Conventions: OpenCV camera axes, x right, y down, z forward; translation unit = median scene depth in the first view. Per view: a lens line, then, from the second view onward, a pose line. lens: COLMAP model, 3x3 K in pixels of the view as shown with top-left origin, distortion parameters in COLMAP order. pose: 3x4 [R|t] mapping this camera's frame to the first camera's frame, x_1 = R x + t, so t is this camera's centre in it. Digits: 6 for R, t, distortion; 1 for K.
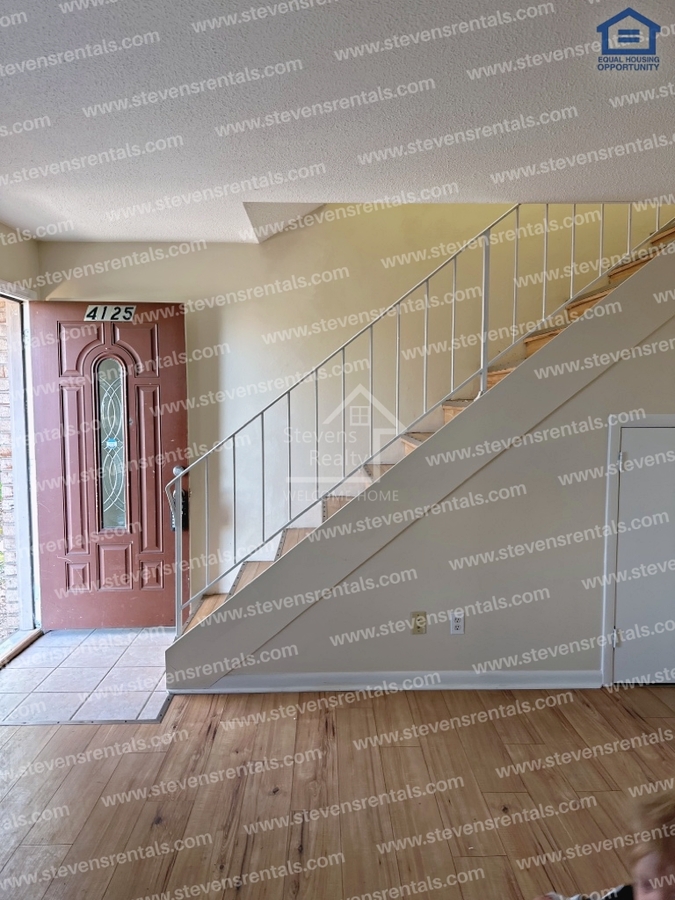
lens RADIAL K [[634.2, 0, 349.8], [0, 634.2, 452.9], [0, 0, 1]] dist [0.119469, -0.204343]
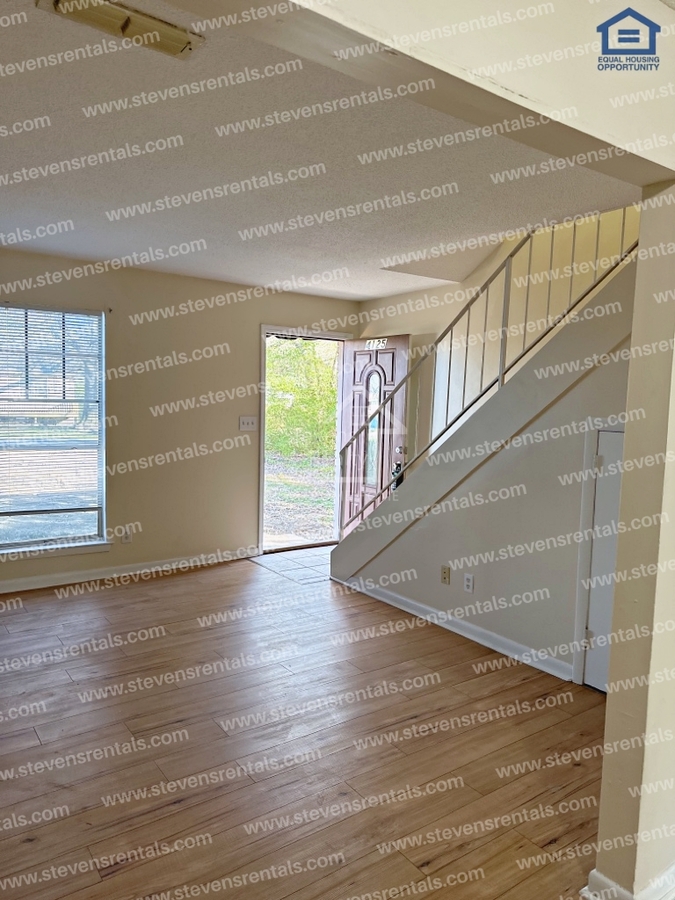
lens RADIAL K [[634.2, 0, 349.8], [0, 634.2, 452.9], [0, 0, 1]] dist [0.119469, -0.204343]
pose [[0.566078, 0.084739, -0.819984, 1.027038], [-0.091243, 0.995031, 0.039839, -0.012838], [0.819286, 0.052265, 0.570998, 0.095314]]
